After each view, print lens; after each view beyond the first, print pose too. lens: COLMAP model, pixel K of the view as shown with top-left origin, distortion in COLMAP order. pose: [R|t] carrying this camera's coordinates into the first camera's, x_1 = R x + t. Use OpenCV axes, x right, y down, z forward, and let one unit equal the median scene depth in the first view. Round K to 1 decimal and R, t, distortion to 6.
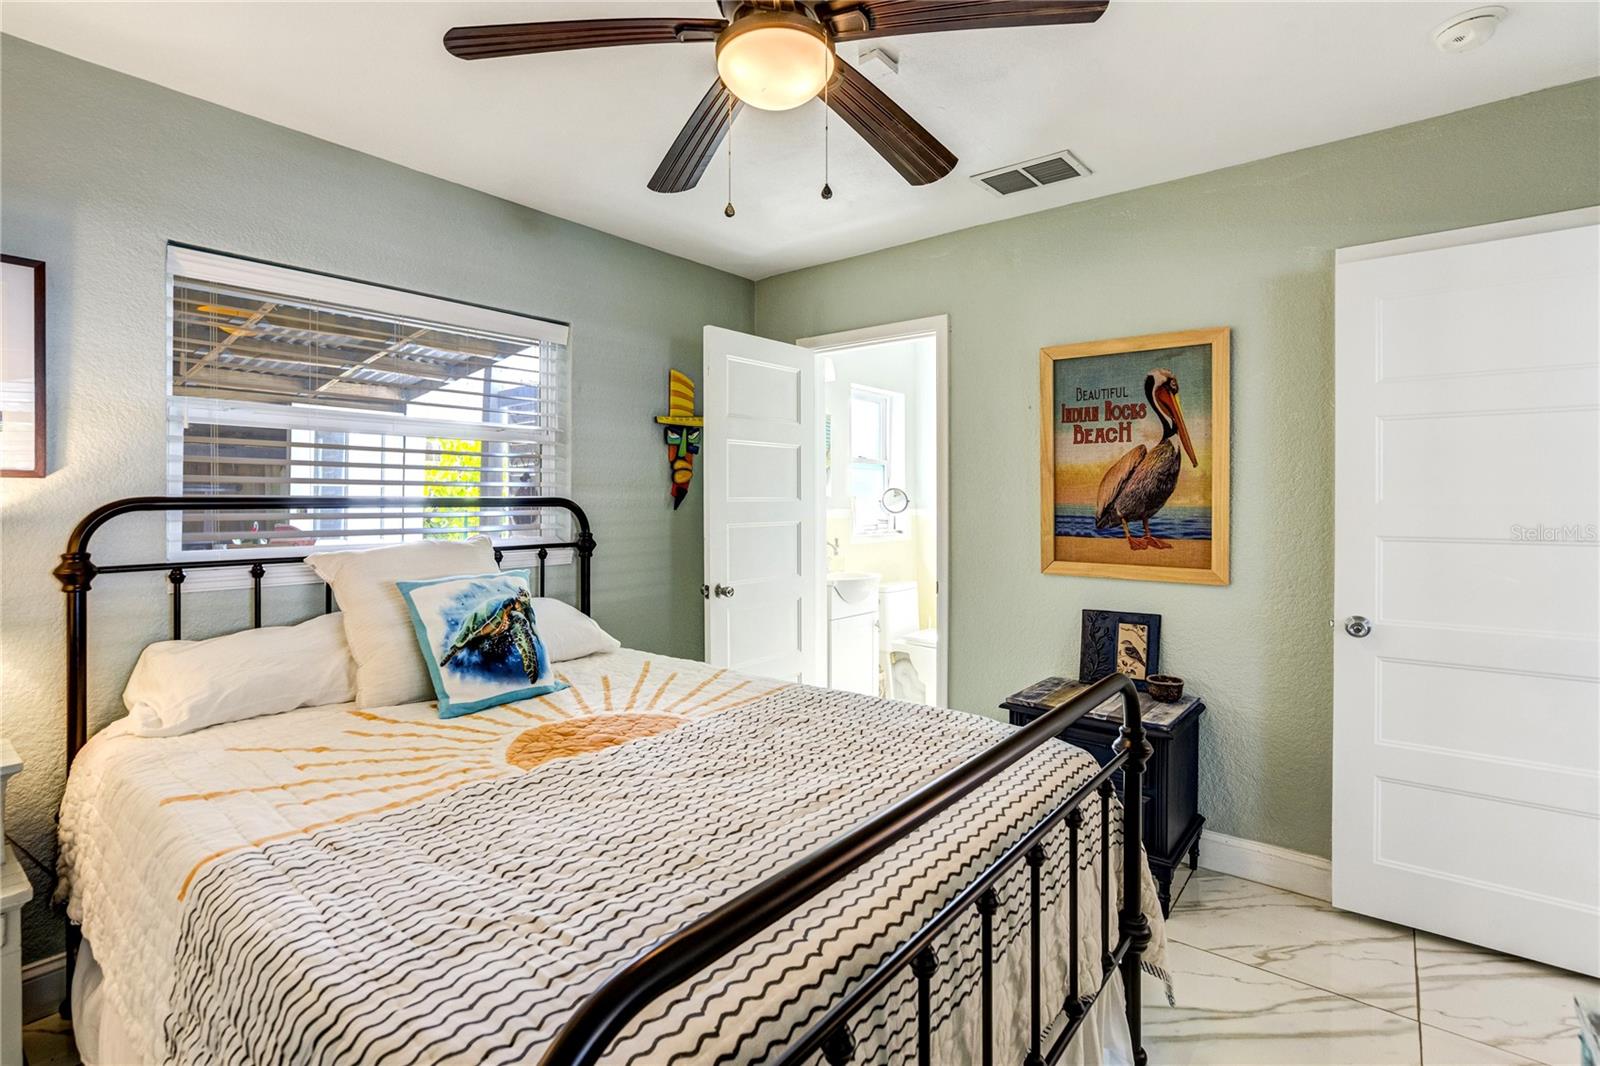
lens RADIAL K [[733.0, 0, 807.0], [0, 733.0, 507.1], [0, 0, 1]] dist [-0.013516, 0.000591]
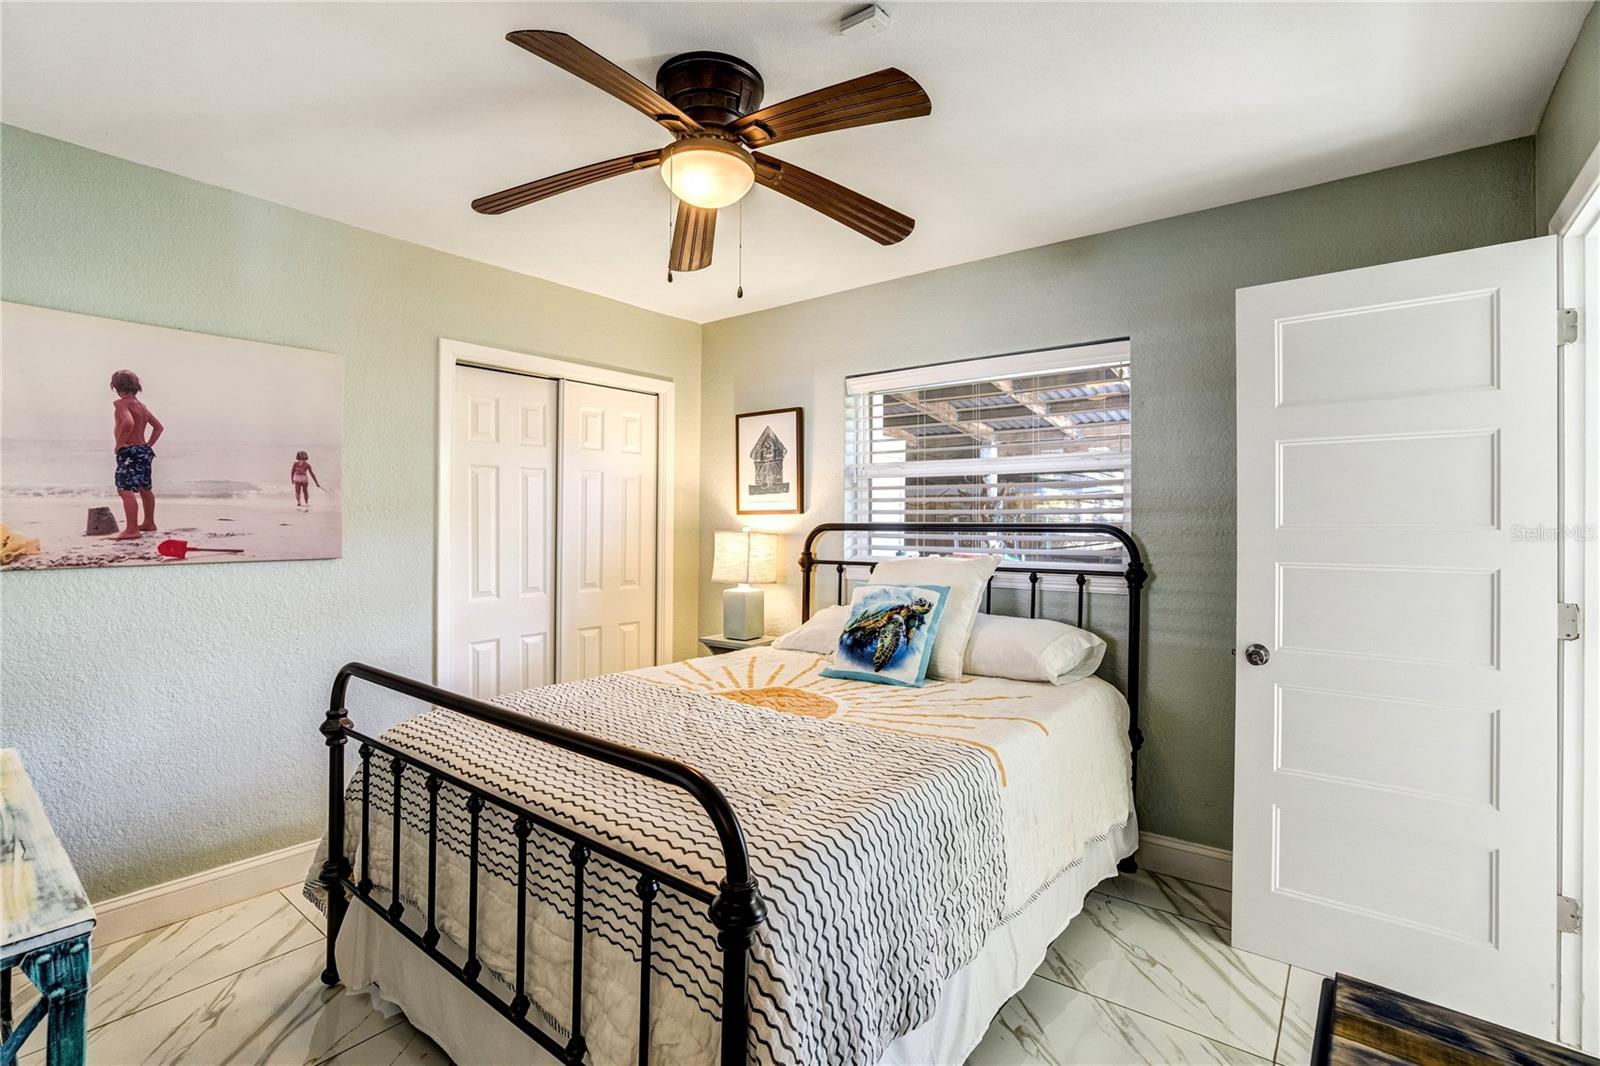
lens RADIAL K [[740.4, 0, 800.0], [0, 740.4, 533.0], [0, 0, 1]] dist [-0.064354, 0.027054]
pose [[0.024766, 0.012505, -0.999615, 0.881392], [-0.011688, 0.999857, 0.012219, -0.011326], [0.999625, 0.011381, 0.024909, 0.827320]]
